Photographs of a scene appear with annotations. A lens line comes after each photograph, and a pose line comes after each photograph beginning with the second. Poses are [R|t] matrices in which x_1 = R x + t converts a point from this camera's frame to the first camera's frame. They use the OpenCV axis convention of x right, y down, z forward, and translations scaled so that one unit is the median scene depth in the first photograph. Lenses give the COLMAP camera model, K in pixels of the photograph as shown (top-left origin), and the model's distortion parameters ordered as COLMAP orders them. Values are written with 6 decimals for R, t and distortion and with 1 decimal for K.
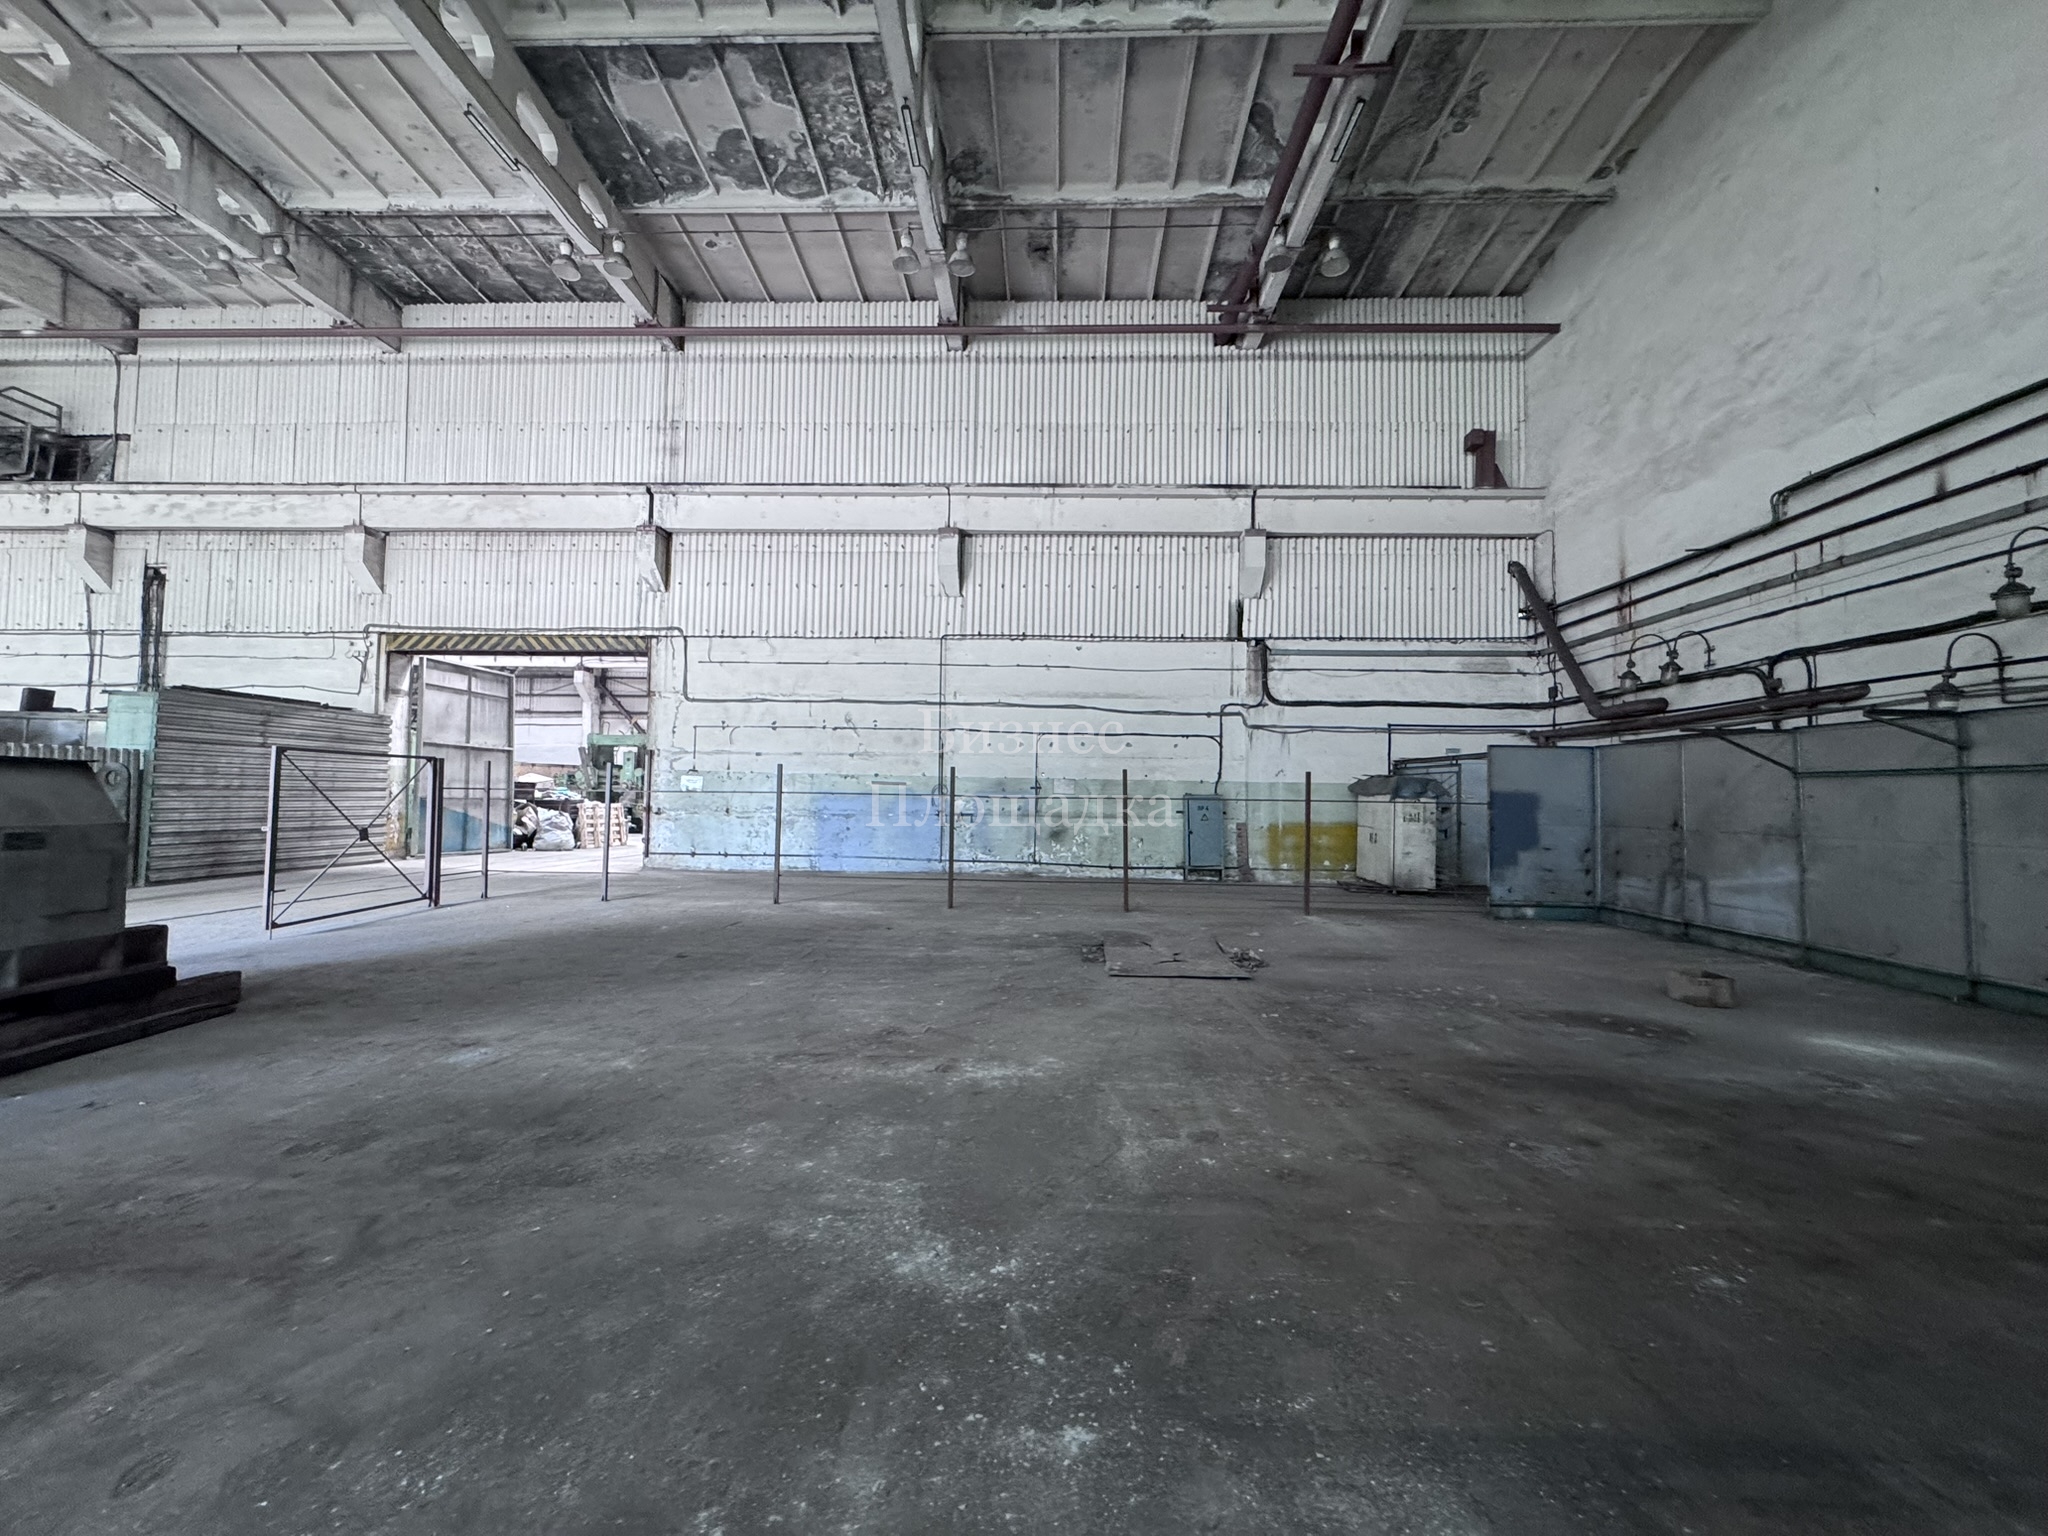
lens RADIAL K [[815.7, 0, 1025.5], [0, 815.7, 765.9], [0, 0, 1]] dist [-0.002064, 0.000081]
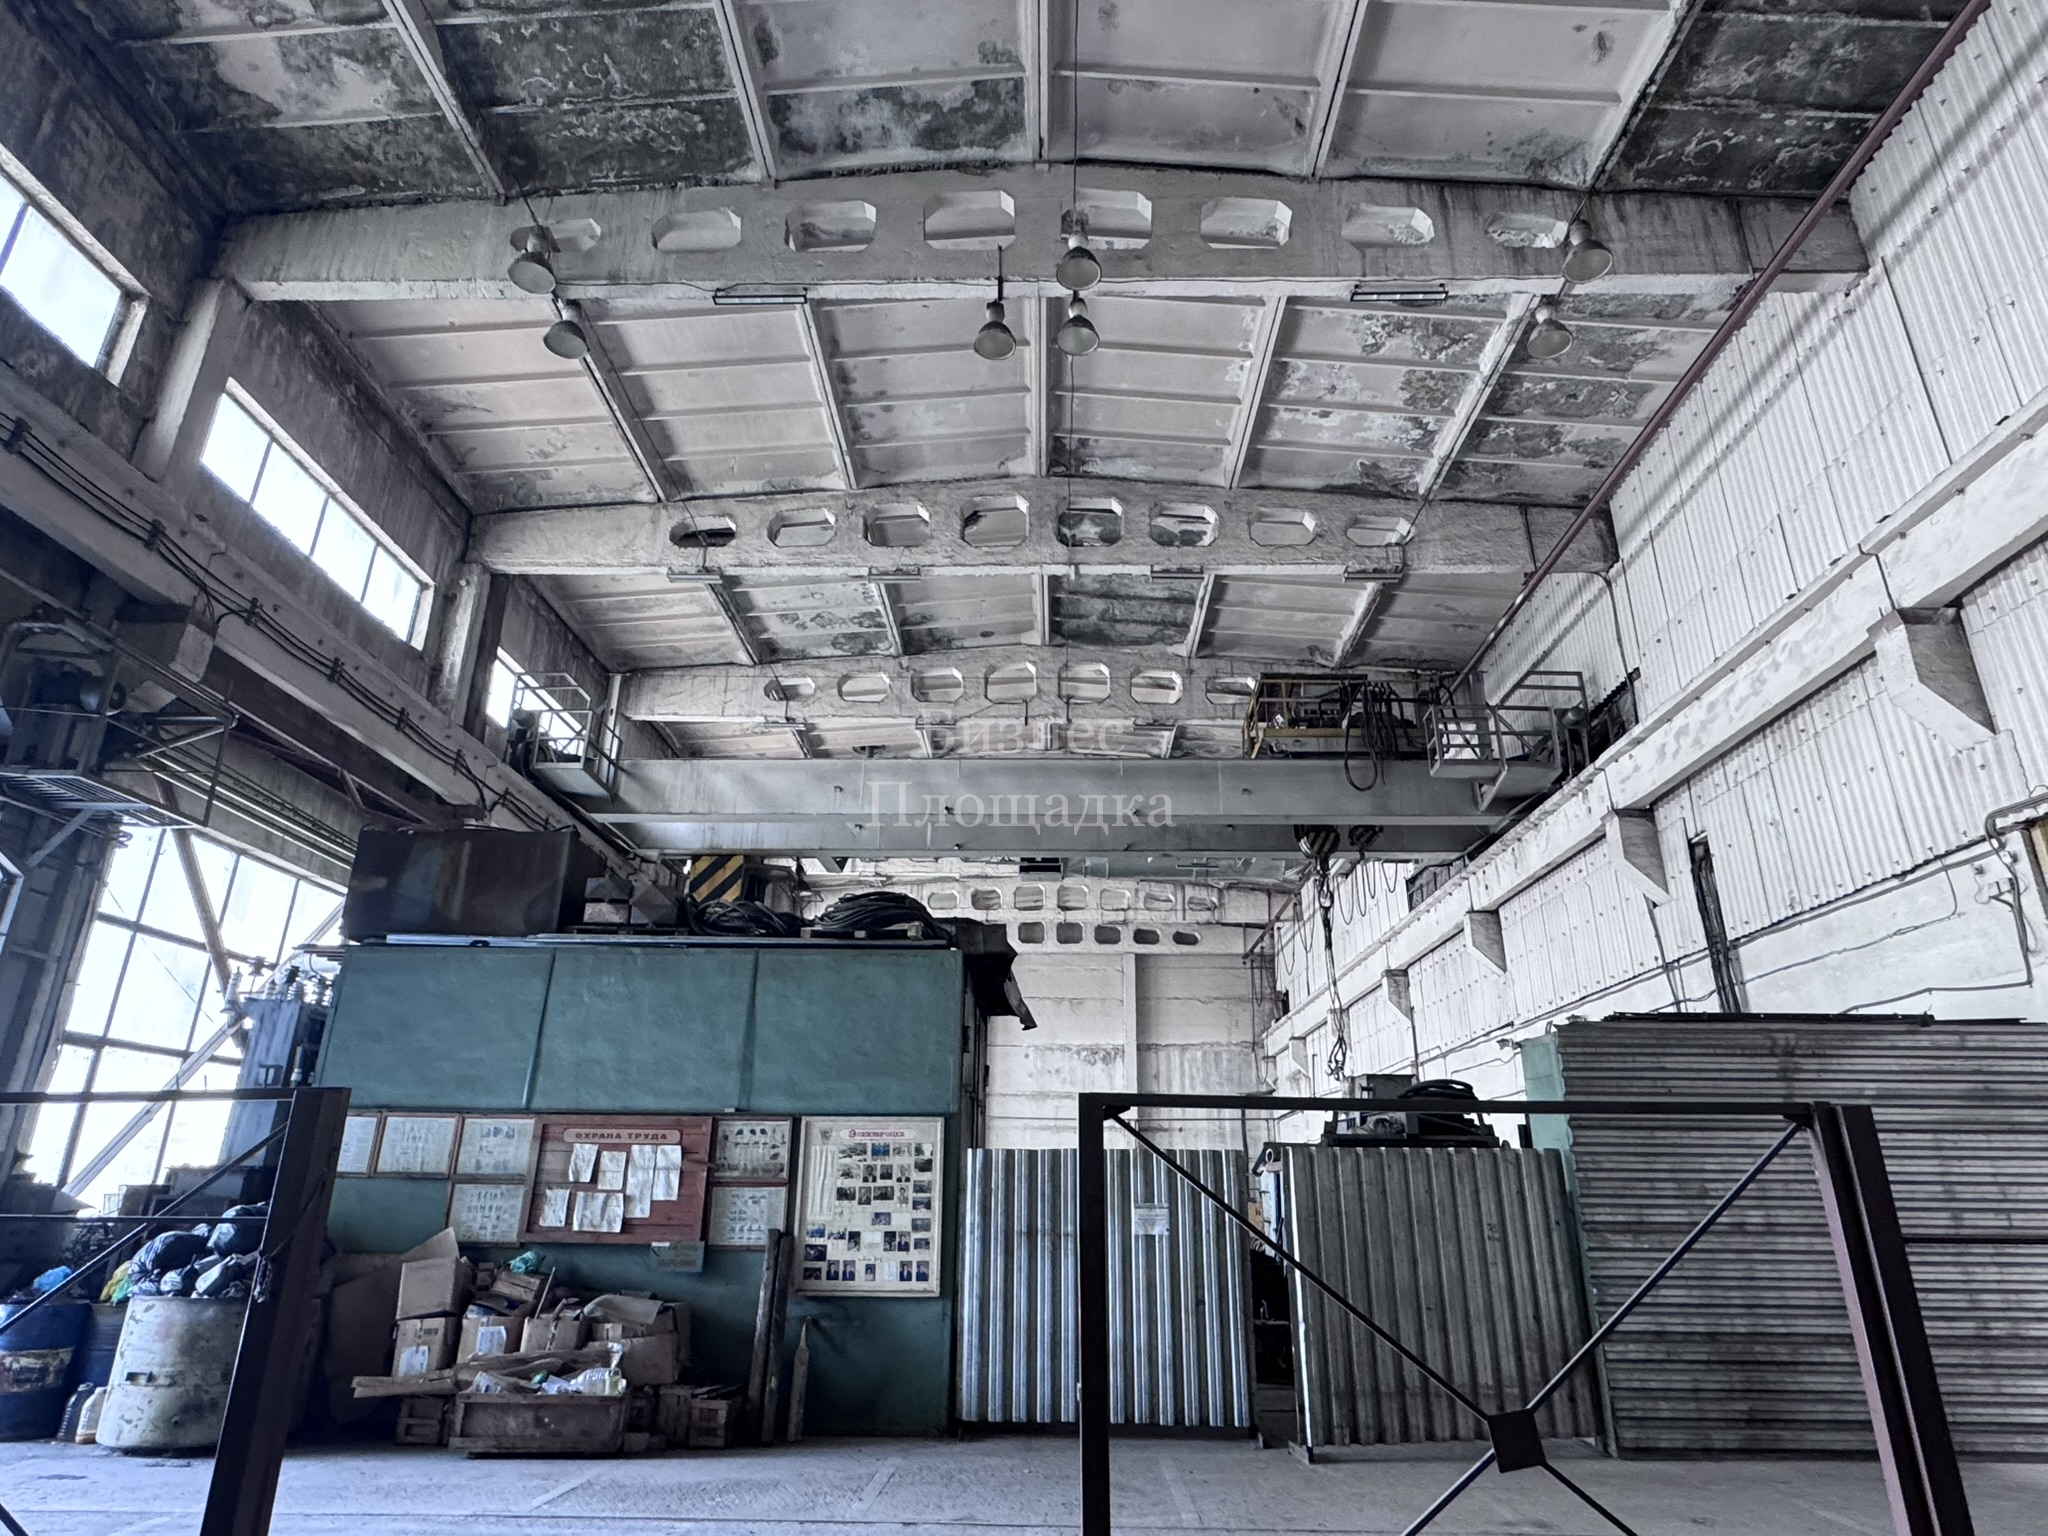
lens RADIAL K [[1171.3, 0, 1024.7], [0, 1171.3, 758.1], [0, 0, 1]] dist [-0.000750, 0.000148]
pose [[0.004179, -0.369226, -0.929330, -0.238923], [0.027224, 0.929036, -0.368986, 0.010803], [0.999621, -0.023758, 0.013934, 0.505849]]
